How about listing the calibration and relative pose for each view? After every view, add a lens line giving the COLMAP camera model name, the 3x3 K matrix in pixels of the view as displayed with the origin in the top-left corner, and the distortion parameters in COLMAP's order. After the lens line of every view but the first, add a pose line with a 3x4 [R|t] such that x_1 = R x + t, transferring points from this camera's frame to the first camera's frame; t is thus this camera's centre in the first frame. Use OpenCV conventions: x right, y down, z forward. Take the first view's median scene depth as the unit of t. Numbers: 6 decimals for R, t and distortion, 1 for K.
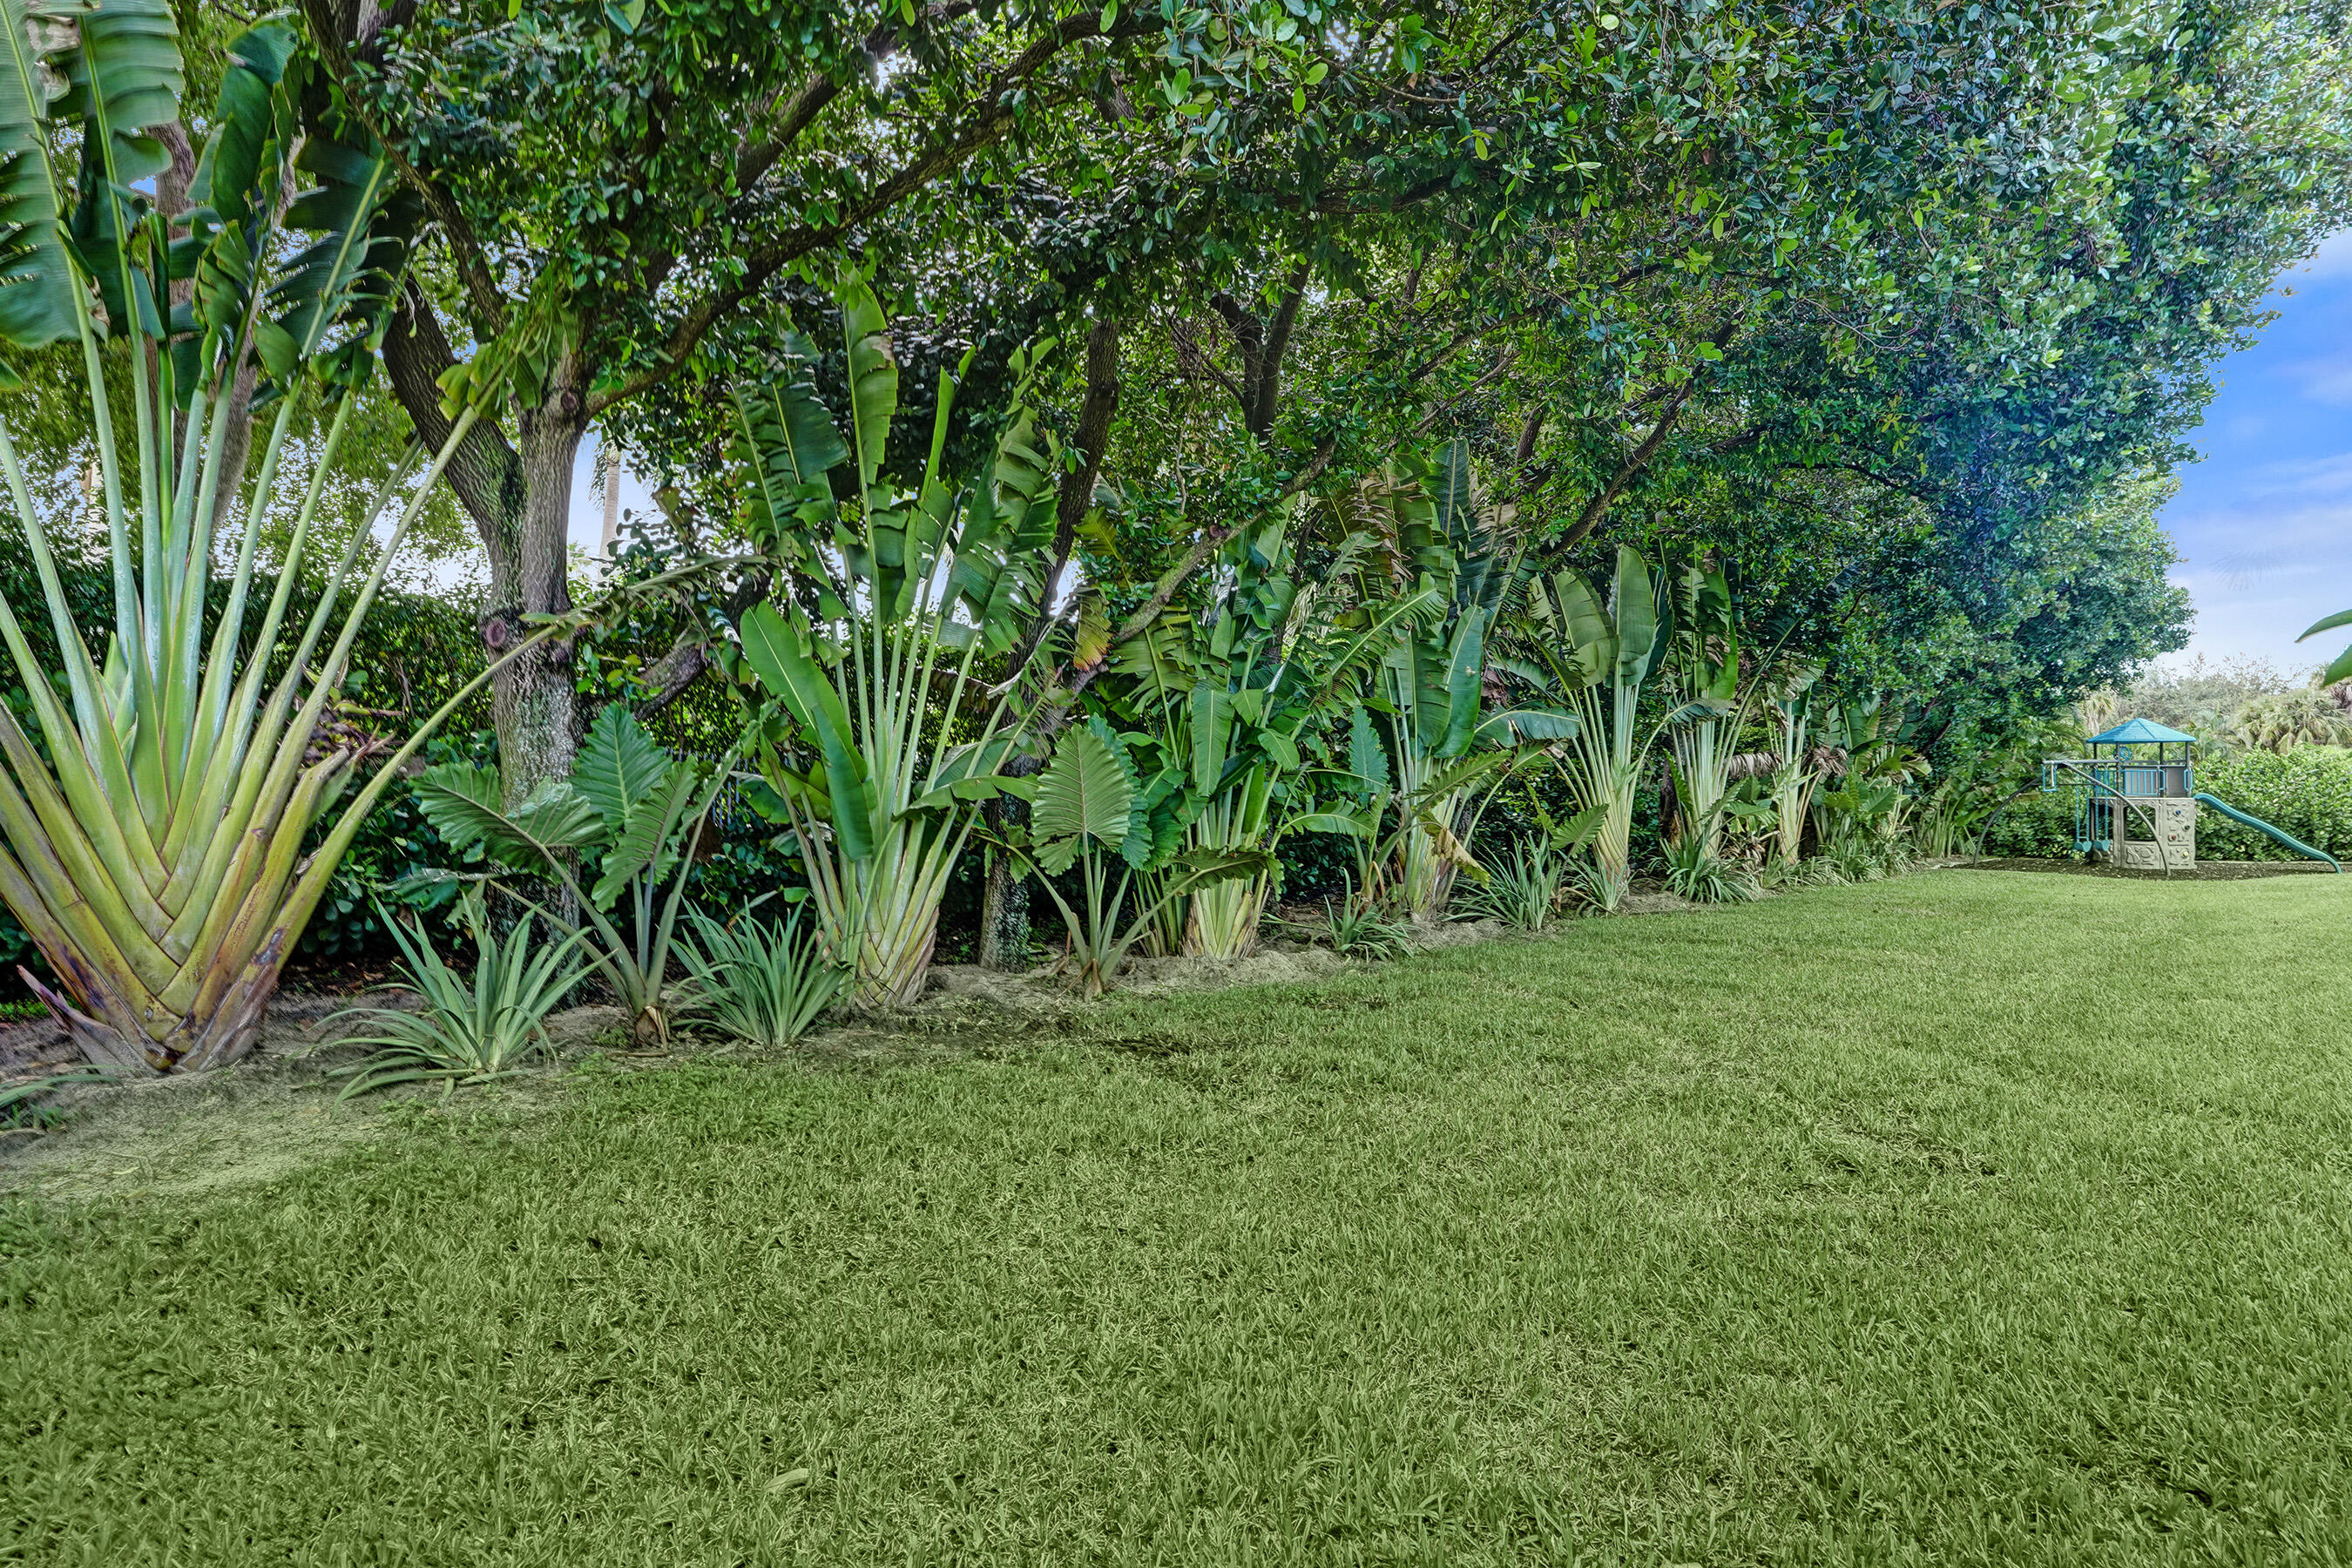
lens RADIAL K [[1160.1, 0, 1176.6], [0, 1160.1, 774.7], [0, 0, 1]] dist [-0.063060, 0.024171]
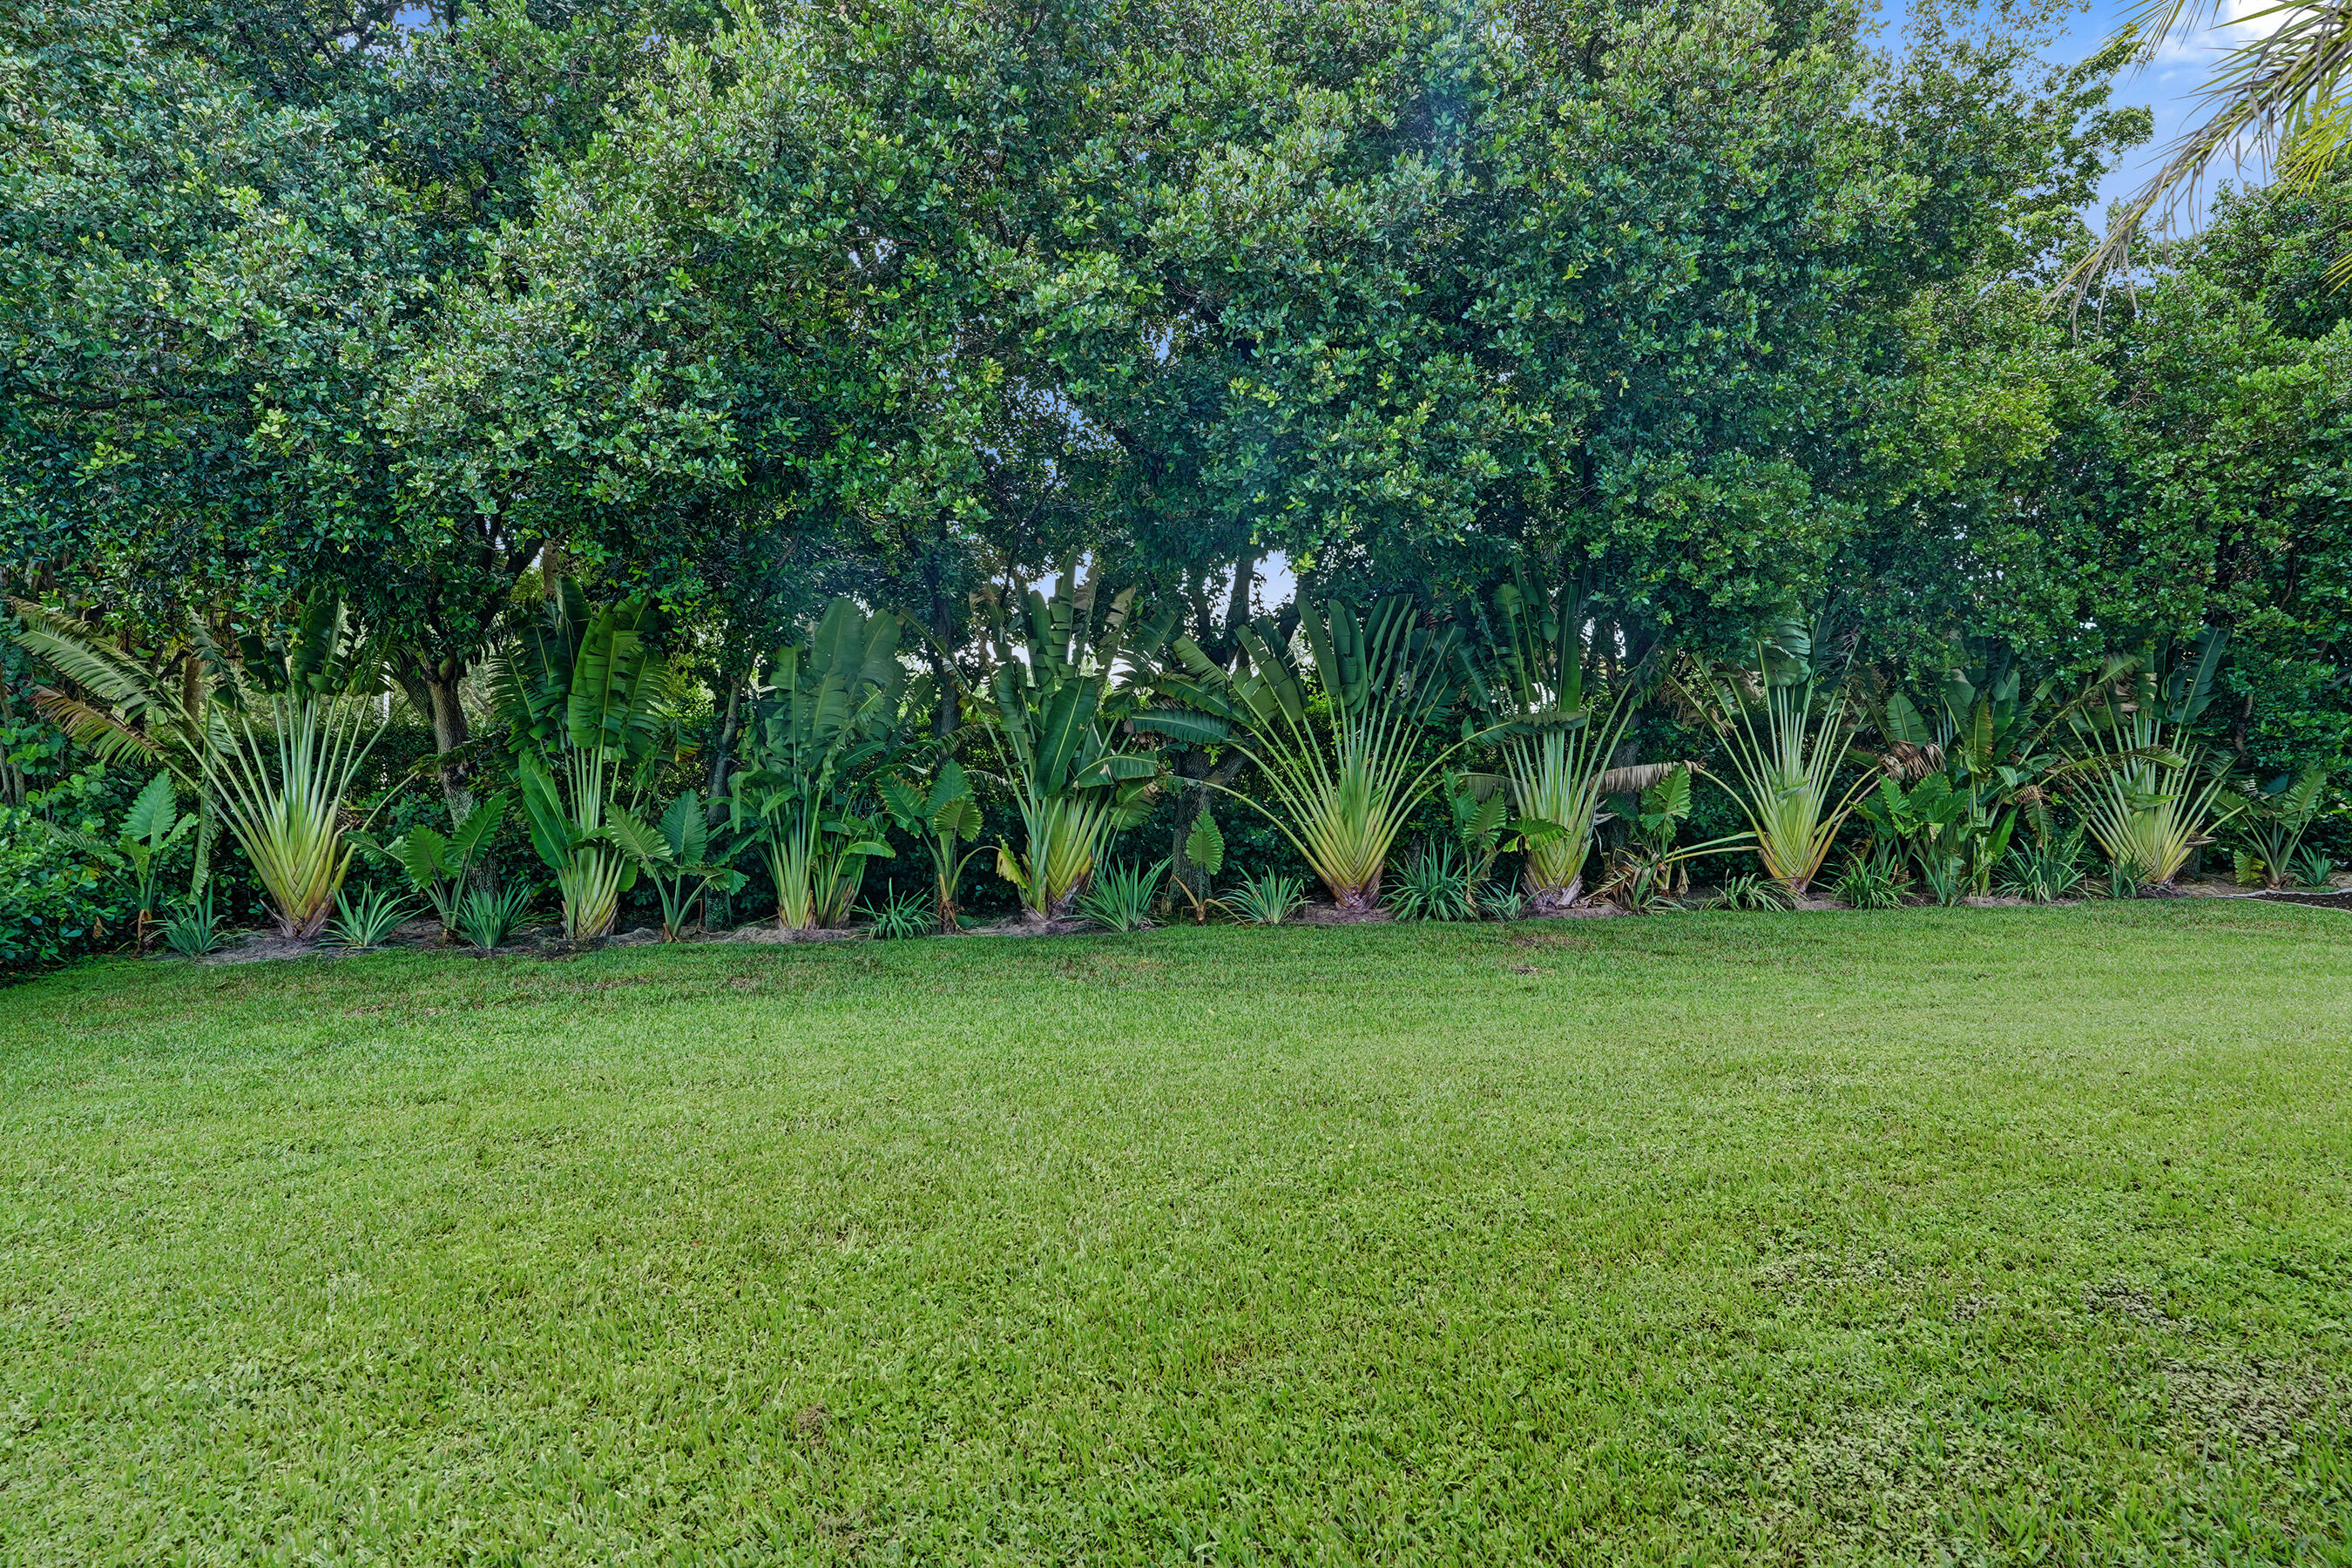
lens RADIAL K [[1160.1, 0, 1176.6], [0, 1160.1, 774.7], [0, 0, 1]] dist [-0.063060, 0.024171]
pose [[0.786045, -0.034461, -0.617208, 0.784293], [0.034854, 0.999327, -0.011409, -0.013137], [0.617186, -0.012544, 0.786717, 0.030327]]
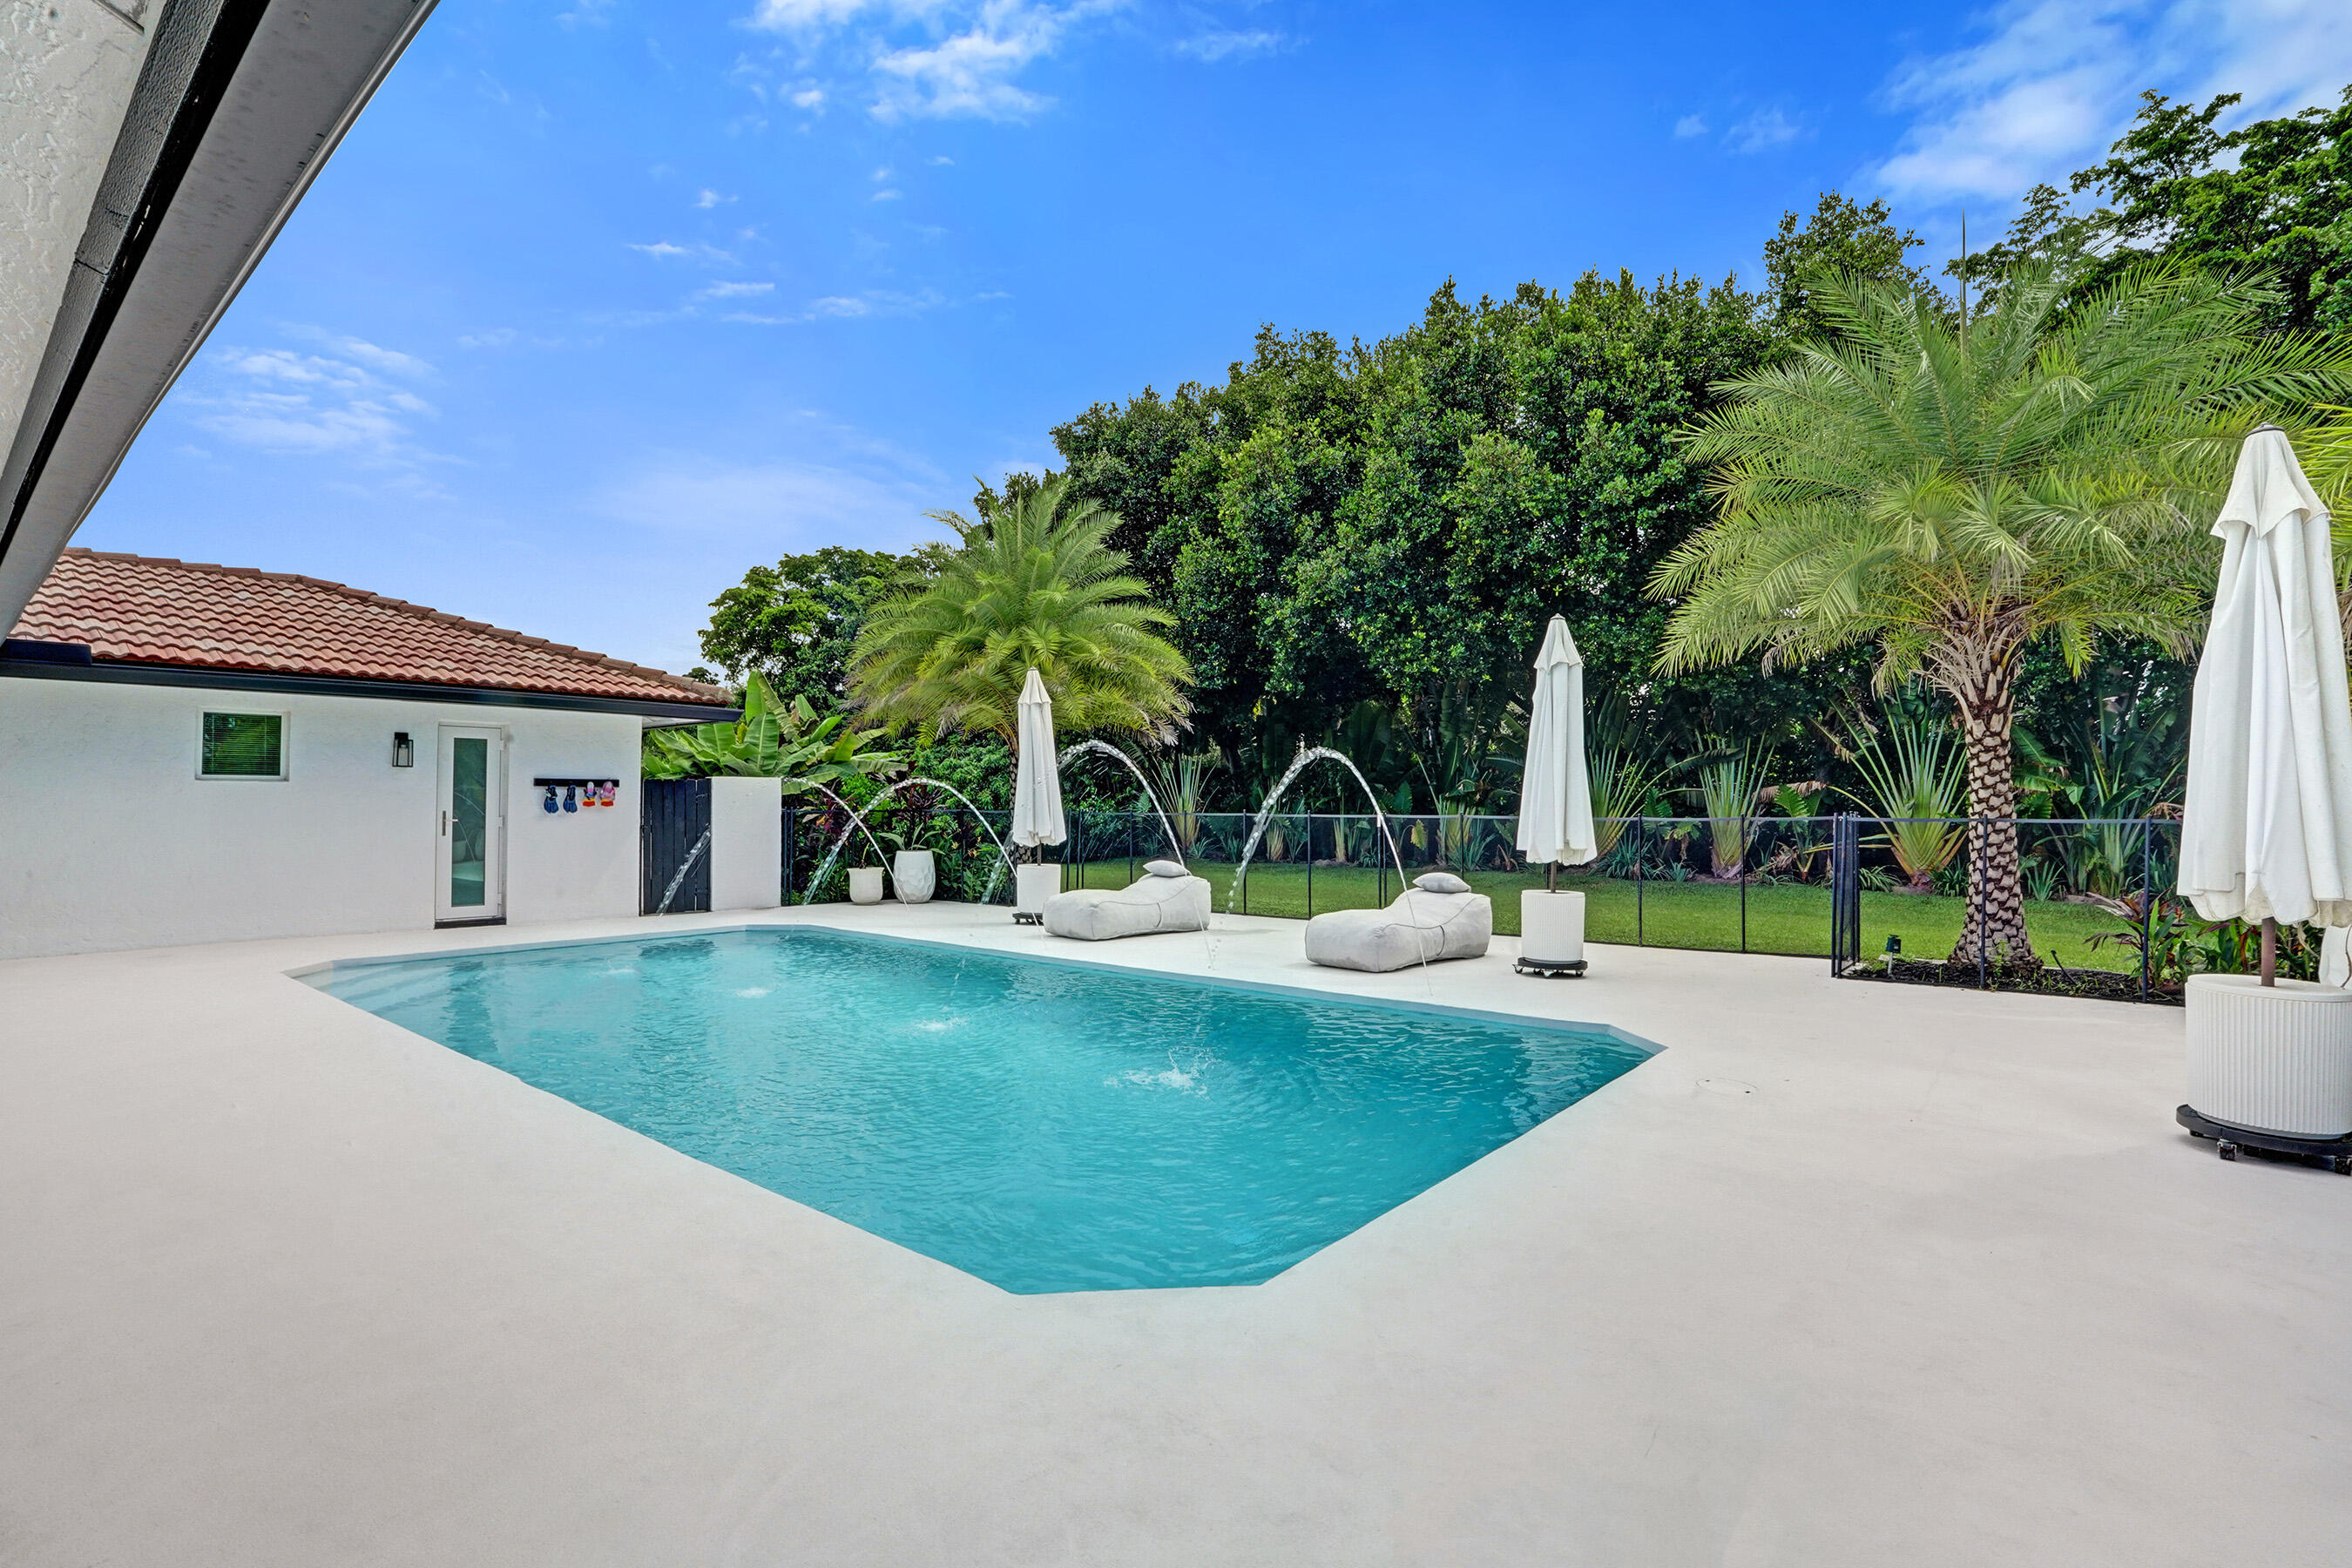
lens RADIAL K [[1106.5, 0, 1176.0], [0, 1106.5, 784.0], [0, 0, 1]] dist [-0.073617, 0.029361]
pose [[-0.023235, -0.031846, -0.999223, 1.799086], [0.013960, 0.999385, -0.032176, 0.012078], [0.999633, -0.014697, -0.022776, 0.315240]]
